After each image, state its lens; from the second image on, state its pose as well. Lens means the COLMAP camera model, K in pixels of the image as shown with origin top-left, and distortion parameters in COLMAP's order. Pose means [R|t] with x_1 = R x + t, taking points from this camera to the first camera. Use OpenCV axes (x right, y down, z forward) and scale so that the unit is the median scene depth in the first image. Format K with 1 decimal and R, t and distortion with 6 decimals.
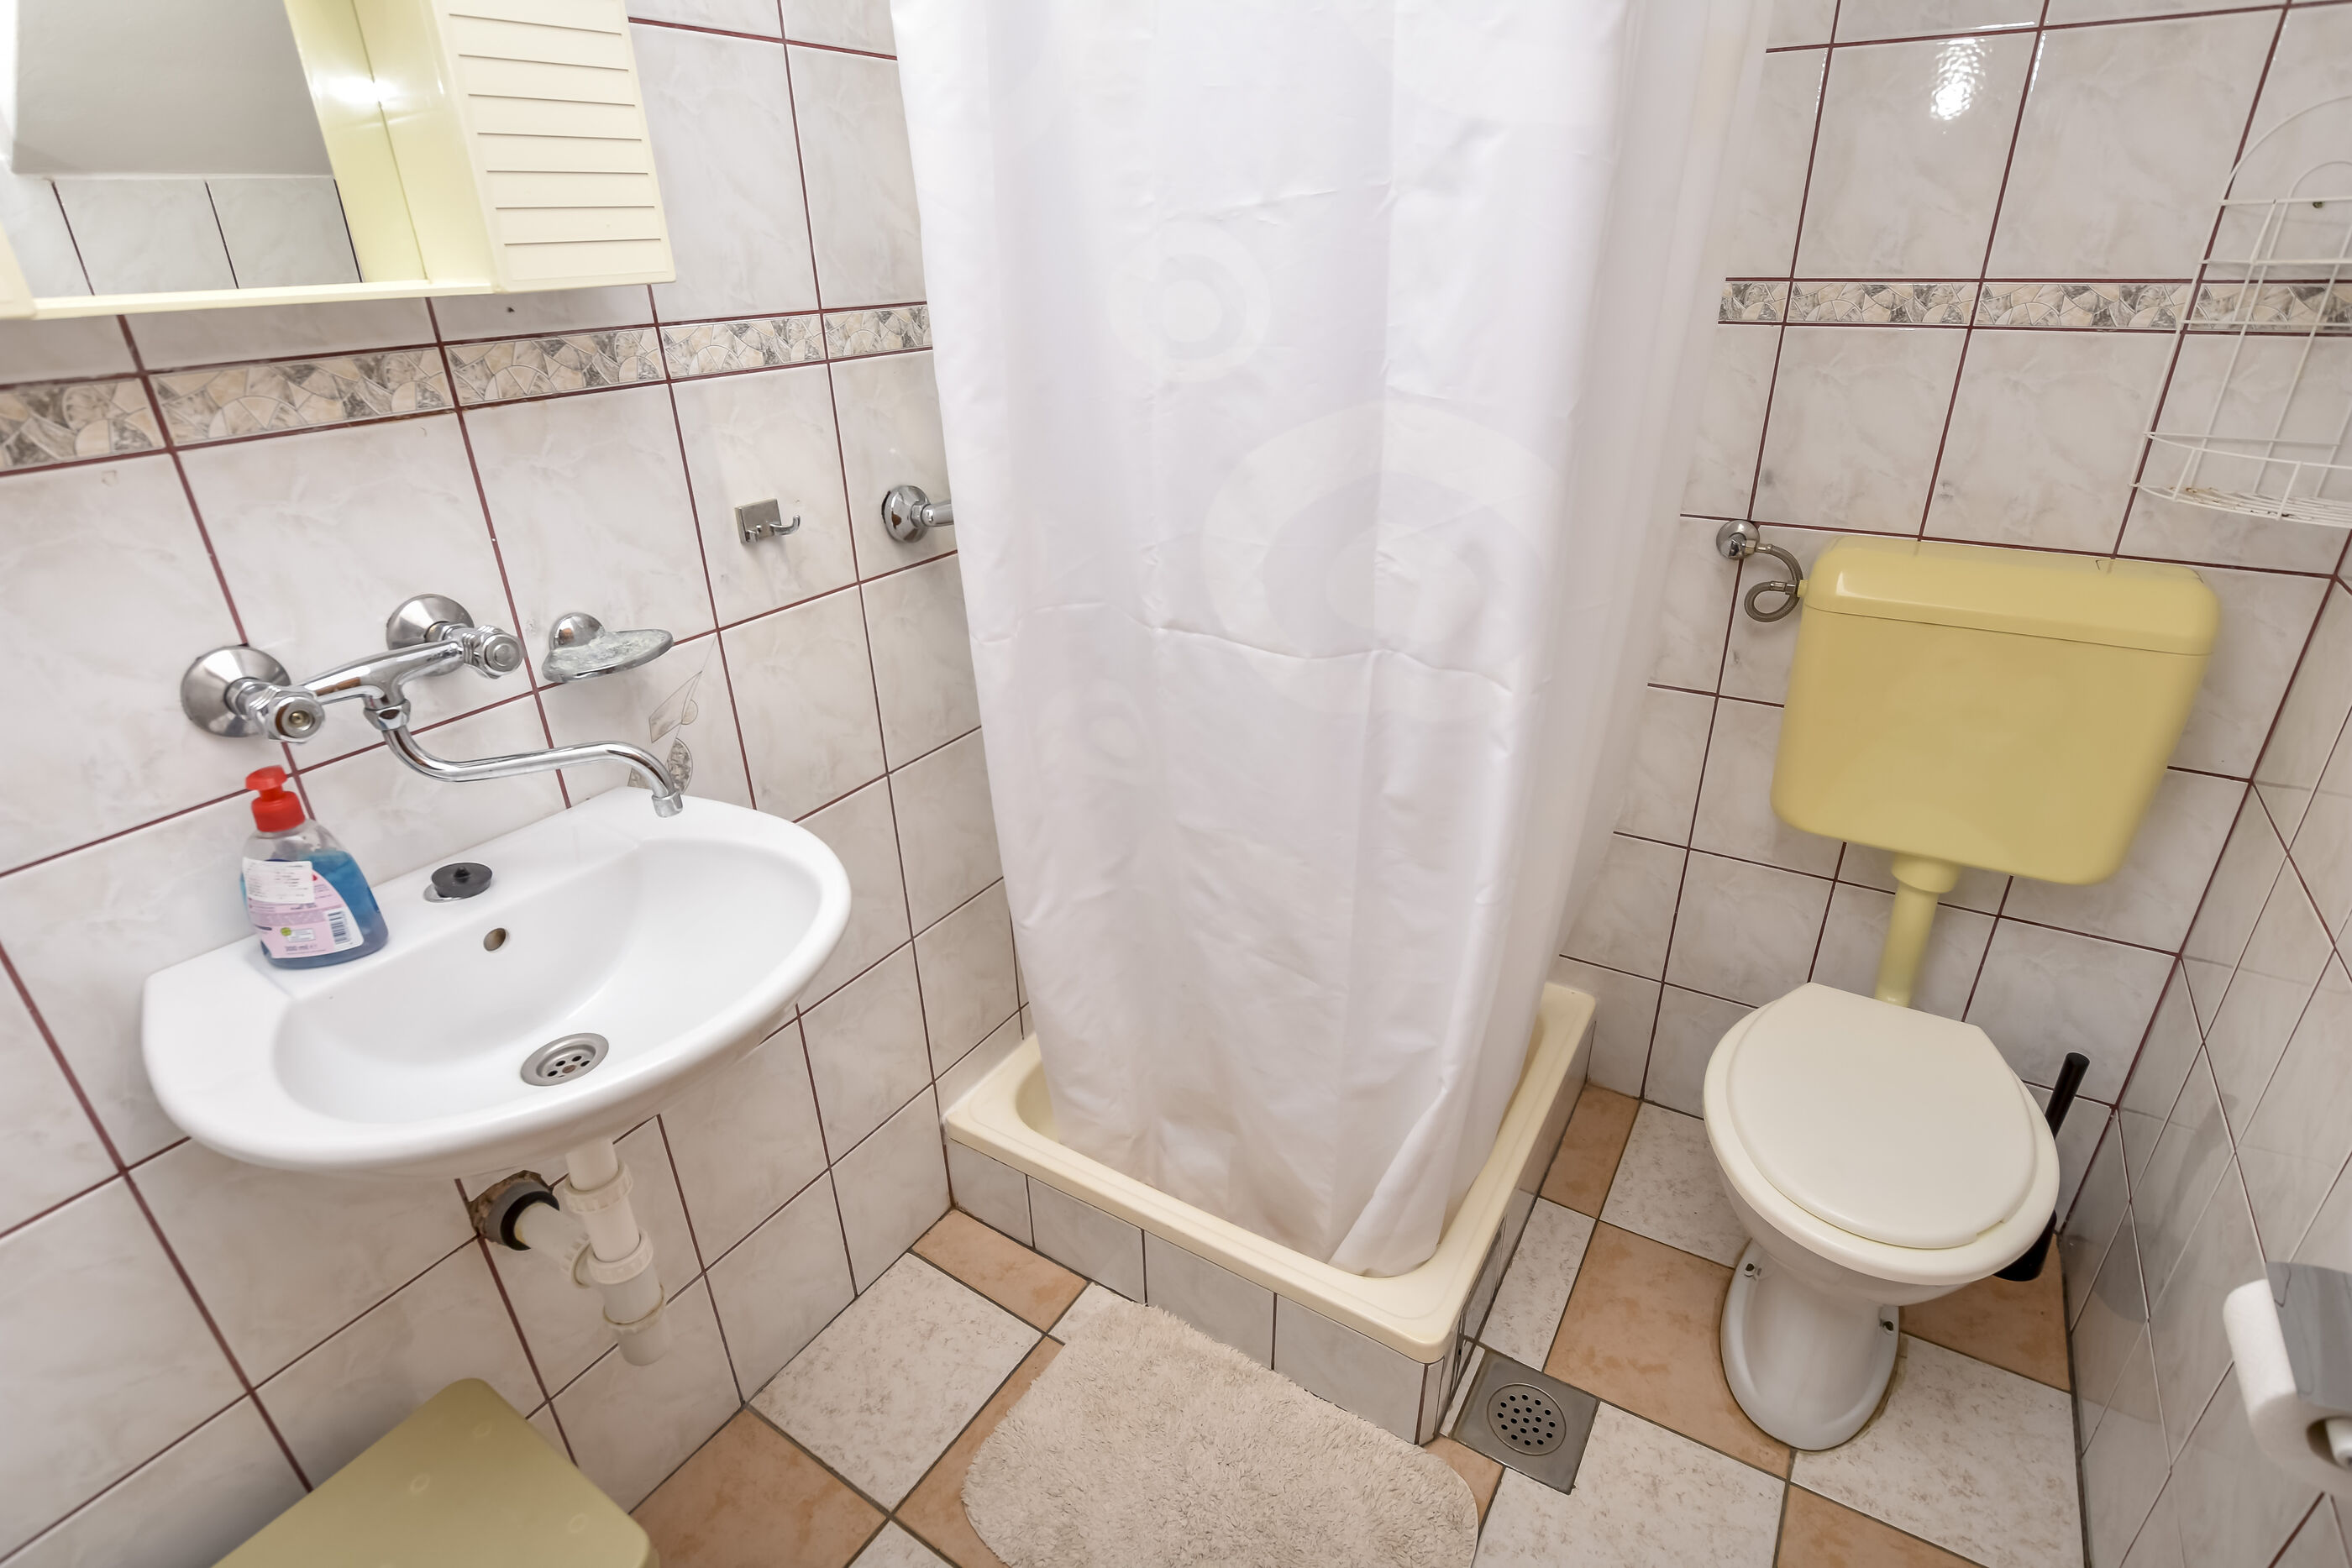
lens RADIAL K [[1117.7, 0, 1196.0], [0, 1117.7, 781.0], [0, 0, 1]] dist [-0.028907, 0.001662]
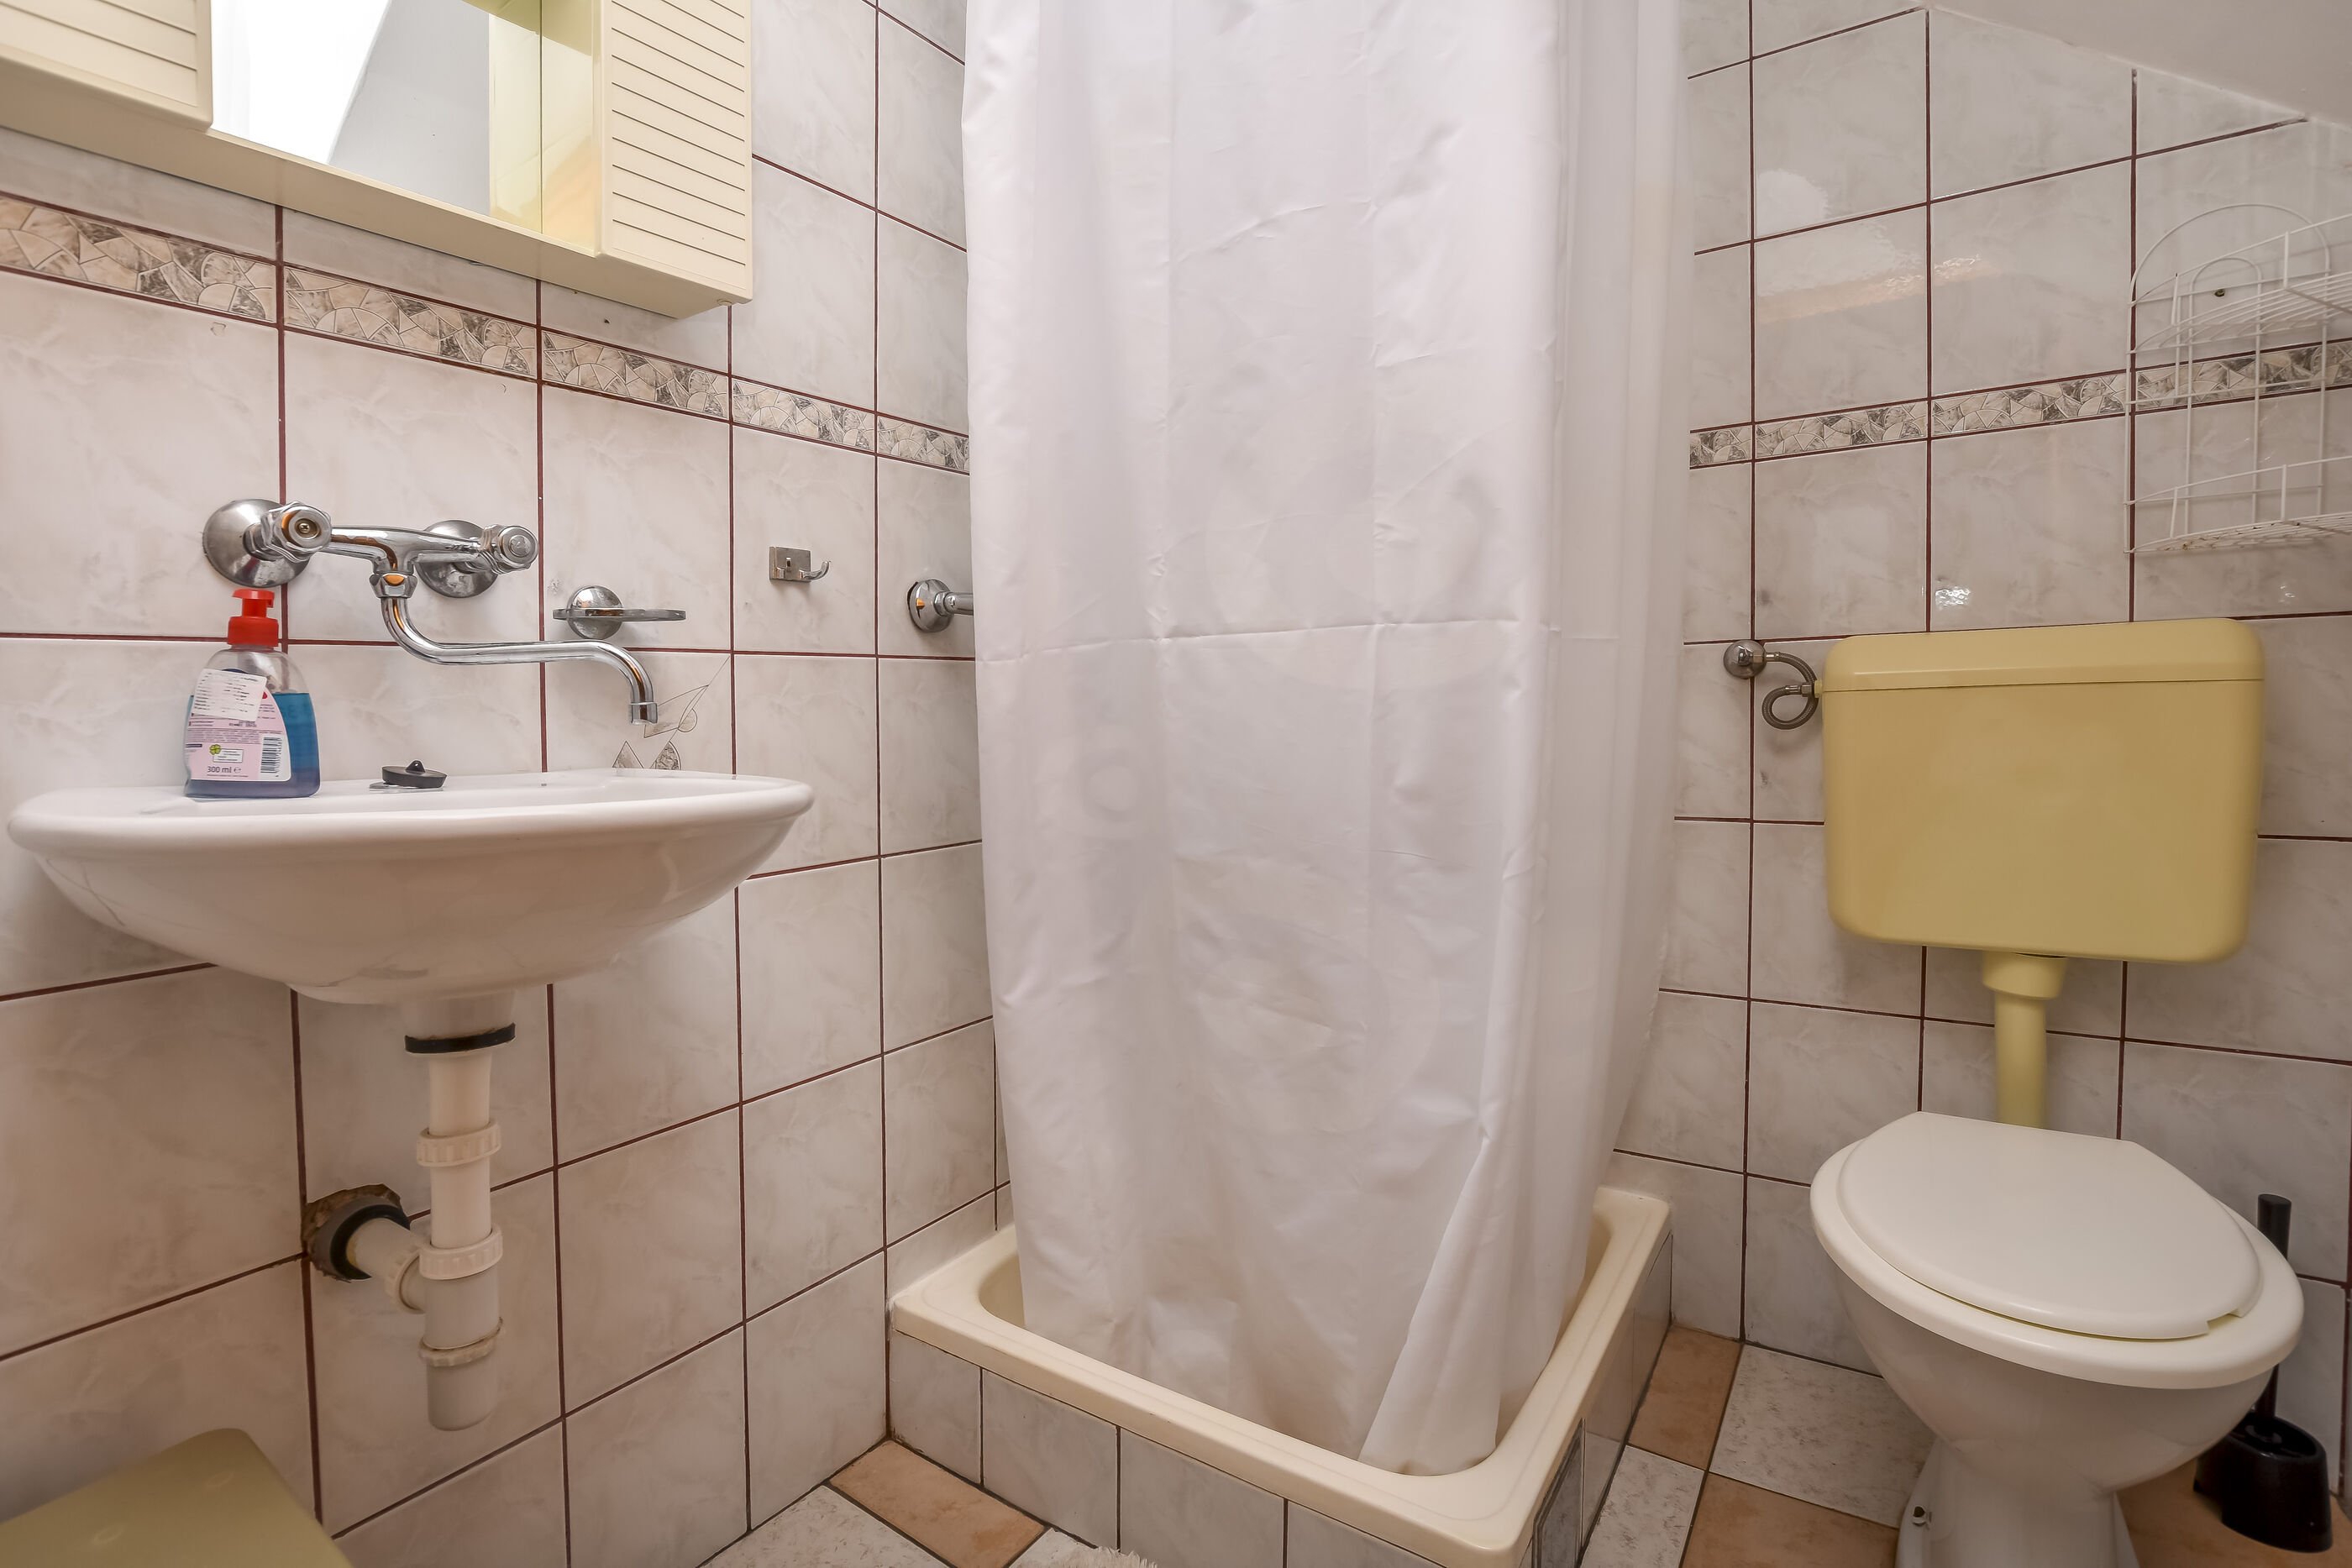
lens RADIAL K [[1101.1, 0, 1176.0], [0, 1101.1, 784.0], [0, 0, 1]] dist [-0.029931, 0.000987]
pose [[0.998651, 0.016786, -0.049137, 0.026588], [-0.034868, 0.917995, -0.395056, 0.335407], [0.038476, 0.396237, 0.917342, 0.130998]]
